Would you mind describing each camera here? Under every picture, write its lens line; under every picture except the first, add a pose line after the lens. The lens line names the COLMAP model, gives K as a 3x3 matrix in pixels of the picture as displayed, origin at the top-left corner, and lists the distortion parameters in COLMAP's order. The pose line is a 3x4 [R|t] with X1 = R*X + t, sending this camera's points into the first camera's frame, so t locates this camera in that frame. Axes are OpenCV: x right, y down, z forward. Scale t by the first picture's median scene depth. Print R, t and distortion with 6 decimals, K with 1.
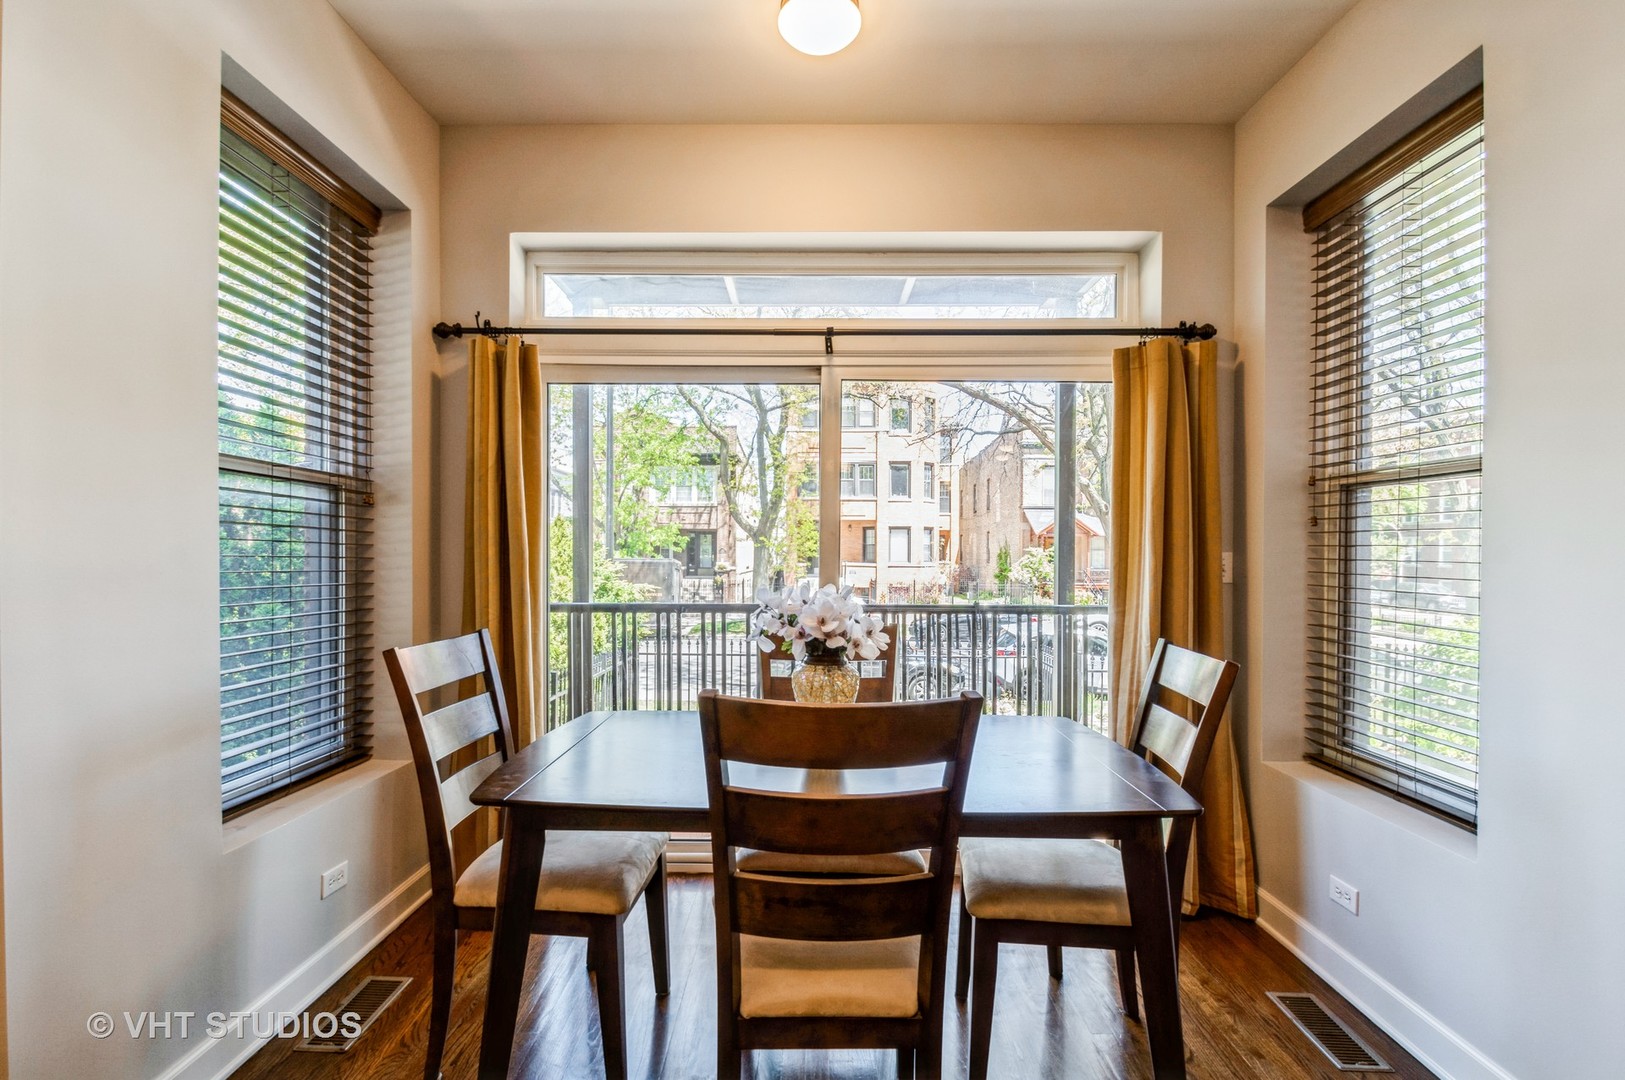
lens RADIAL K [[771.0, 0, 806.4], [0, 771.0, 559.3], [0, 0, 1]] dist [0.012908, -0.000007]
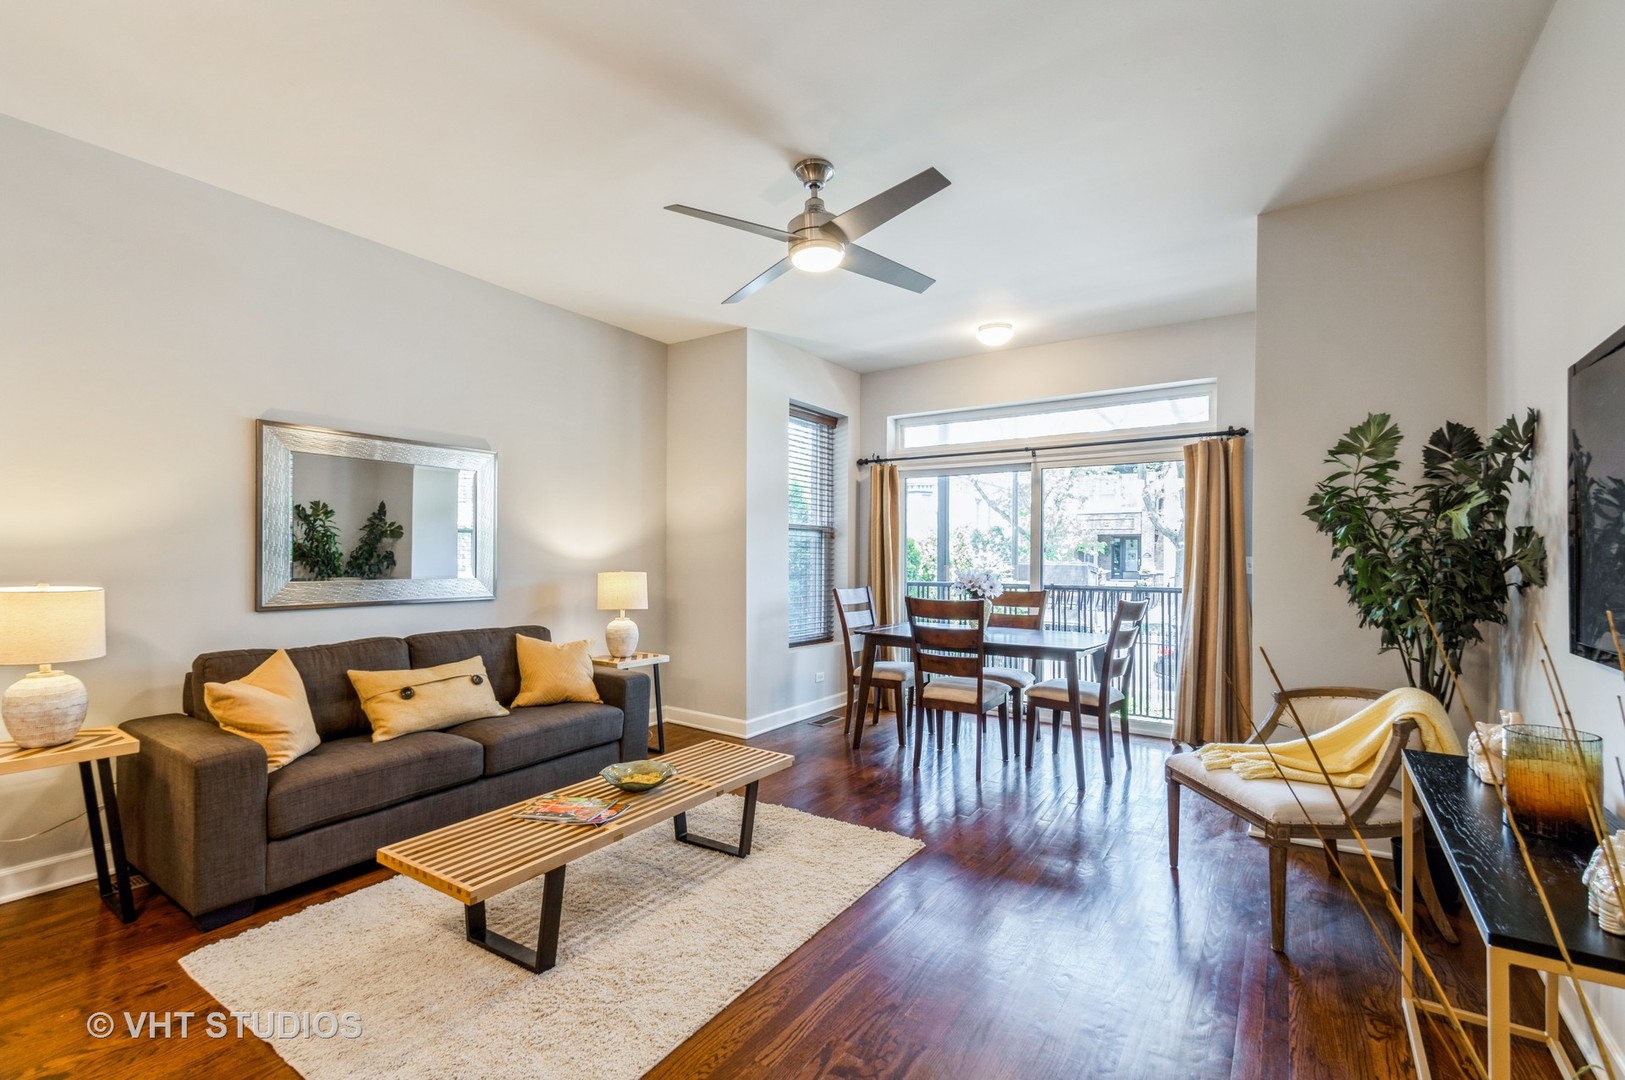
lens RADIAL K [[719.5, 0, 798.8], [0, 719.5, 546.2], [0, 0, 1]] dist [0.006319, -0.001243]
pose [[0.832989, -0.006948, -0.553245, 0.587271], [-0.005953, 0.999751, -0.021518, 0.007960], [0.553257, 0.021218, 0.832740, -0.928616]]
